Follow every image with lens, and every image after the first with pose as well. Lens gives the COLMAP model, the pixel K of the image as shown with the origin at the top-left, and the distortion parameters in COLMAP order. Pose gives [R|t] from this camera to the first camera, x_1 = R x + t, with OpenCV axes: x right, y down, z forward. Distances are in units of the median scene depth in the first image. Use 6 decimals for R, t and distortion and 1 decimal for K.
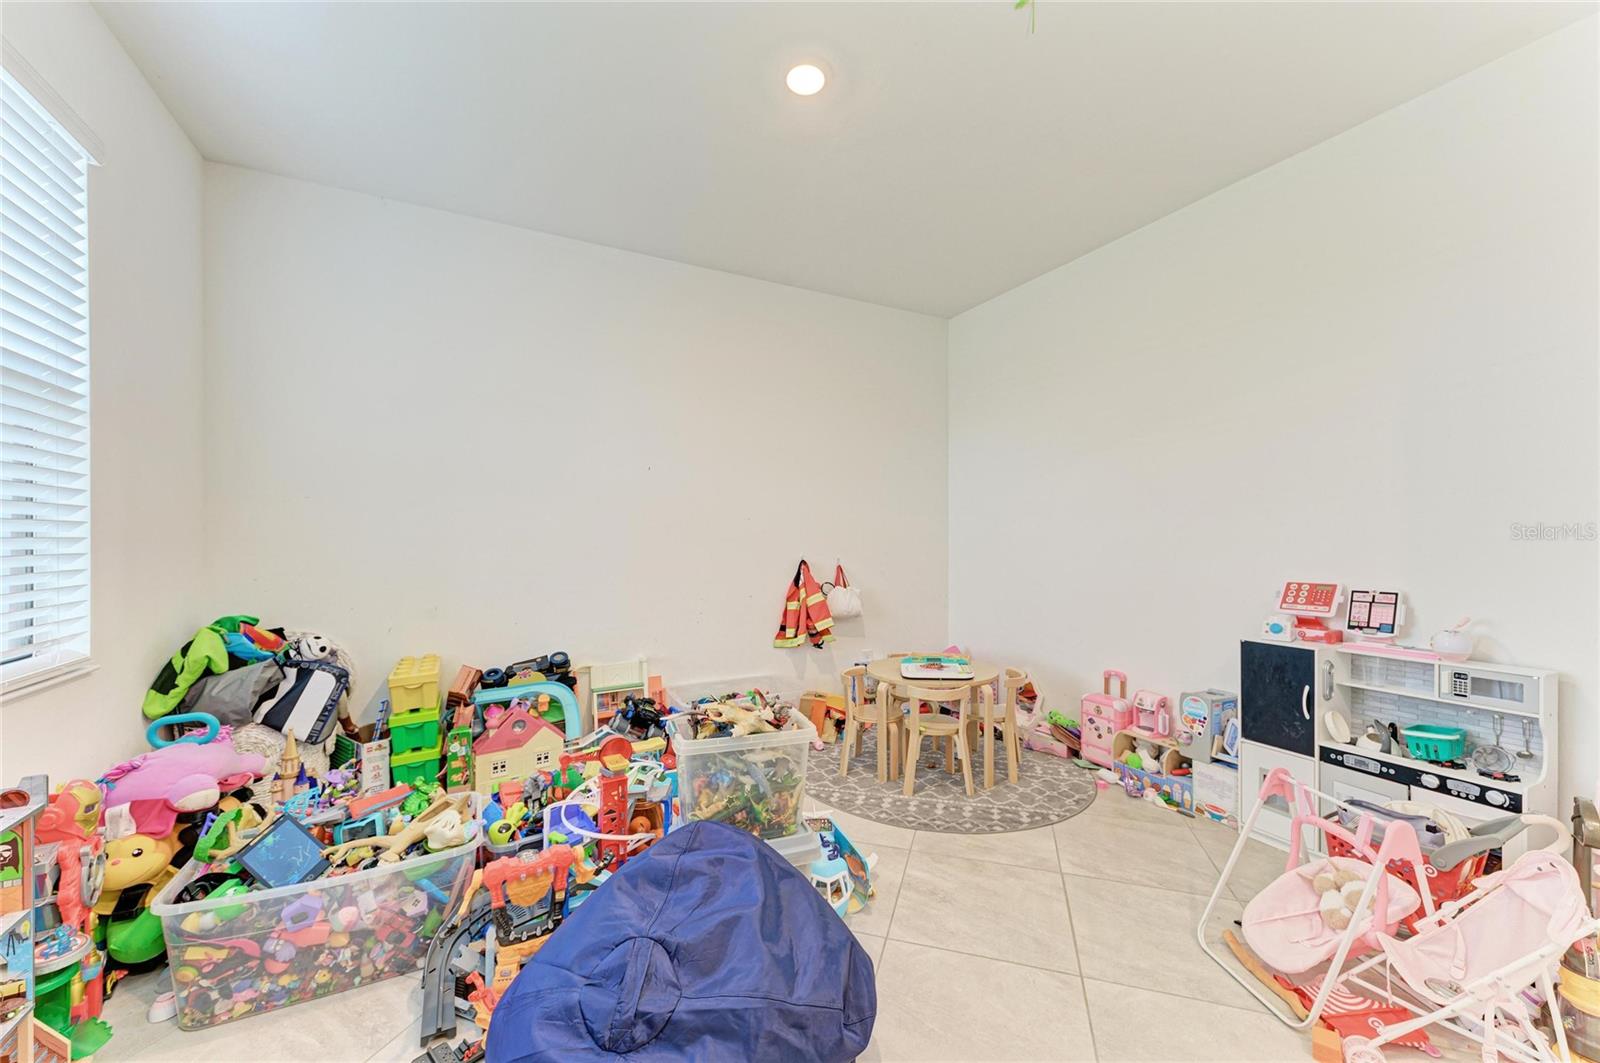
lens RADIAL K [[629.8, 0, 795.4], [0, 629.8, 539.5], [0, 0, 1]] dist [0.025955, -0.008886]
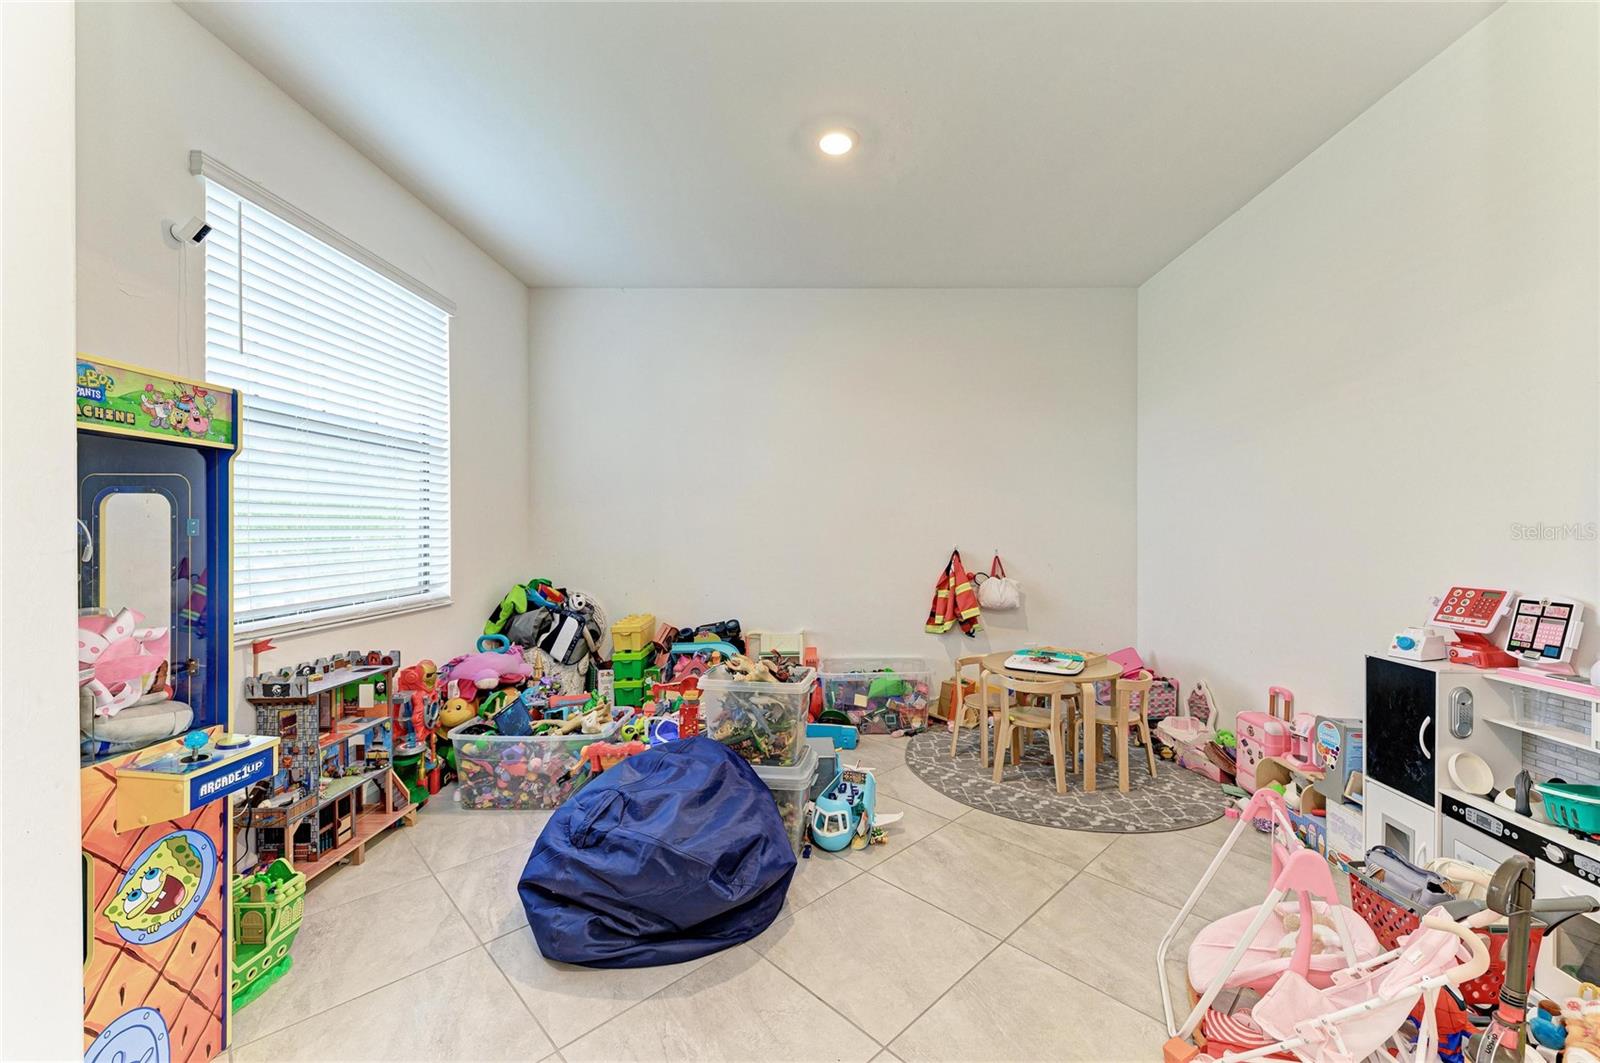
lens RADIAL K [[648.1, 0, 800.0], [0, 648.1, 531.5], [0, 0, 1]] dist [0.022048, -0.007382]
pose [[0.876753, 0.003448, -0.480928, 0.478915], [-0.001841, 0.999991, 0.003813, -0.002182], [0.480937, -0.002458, 0.876752, -0.084521]]
